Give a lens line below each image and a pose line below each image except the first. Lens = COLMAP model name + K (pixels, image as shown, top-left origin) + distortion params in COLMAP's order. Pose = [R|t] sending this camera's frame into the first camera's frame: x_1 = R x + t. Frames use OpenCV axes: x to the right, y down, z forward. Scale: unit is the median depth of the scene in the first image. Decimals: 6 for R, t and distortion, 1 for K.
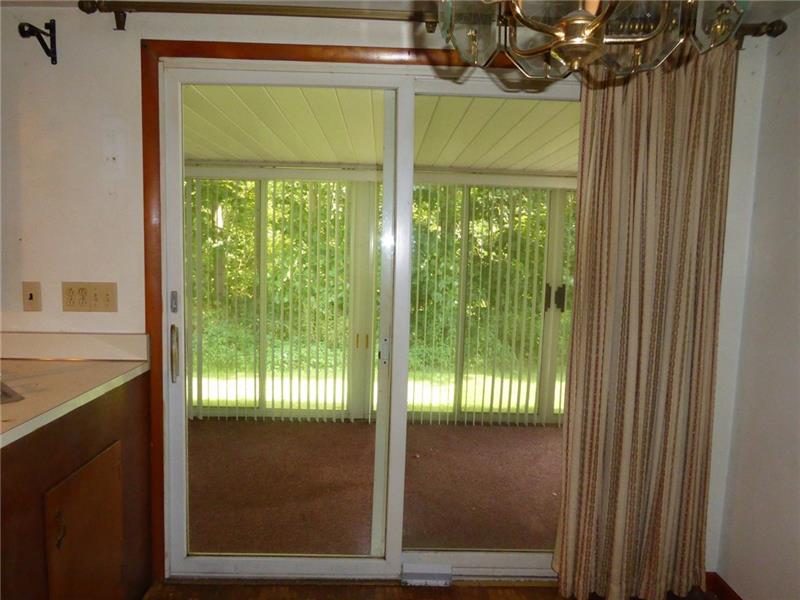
lens RADIAL K [[555.3, 0, 400.8], [0, 555.3, 290.4], [0, 0, 1]] dist [-0.032069, 0.001044]
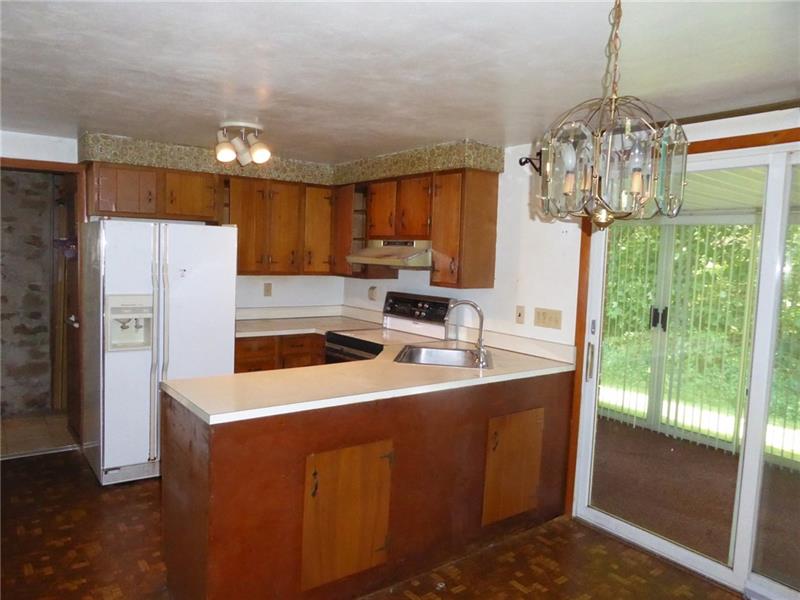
lens RADIAL K [[555.0, 0, 436.1], [0, 555.0, 300.5], [0, 0, 1]] dist [-0.029136, 0.003899]
pose [[0.613877, 0.063897, -0.786811, 0.490827], [-0.098431, 0.995136, 0.004019, -0.013962], [0.783241, 0.074980, 0.617180, -0.243740]]
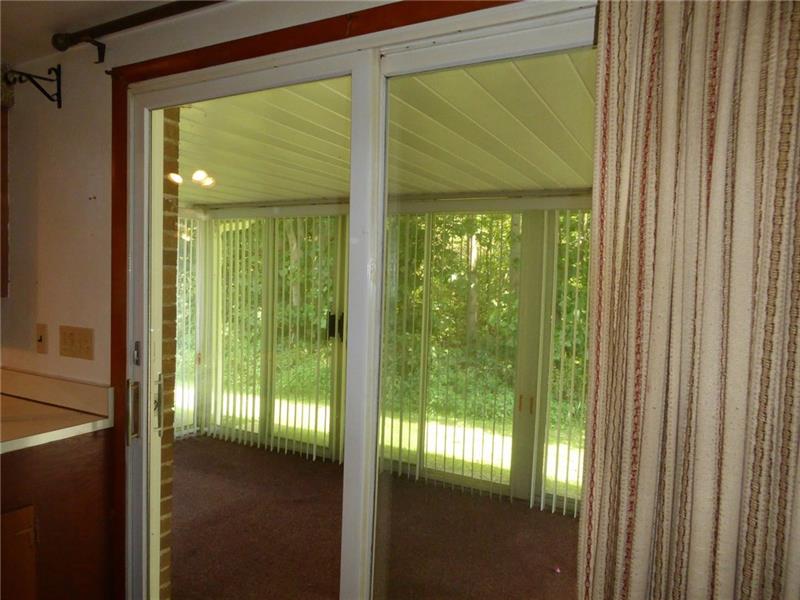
lens RADIAL K [[560.0, 0, 400.5], [0, 560.0, 304.1], [0, 0, 1]] dist [0.003343, 0.001392]
pose [[0.869961, 0.020867, -0.492679, 0.409519], [-0.044071, 0.998396, -0.035534, -0.045126], [0.491148, 0.052626, 0.869485, 0.418684]]
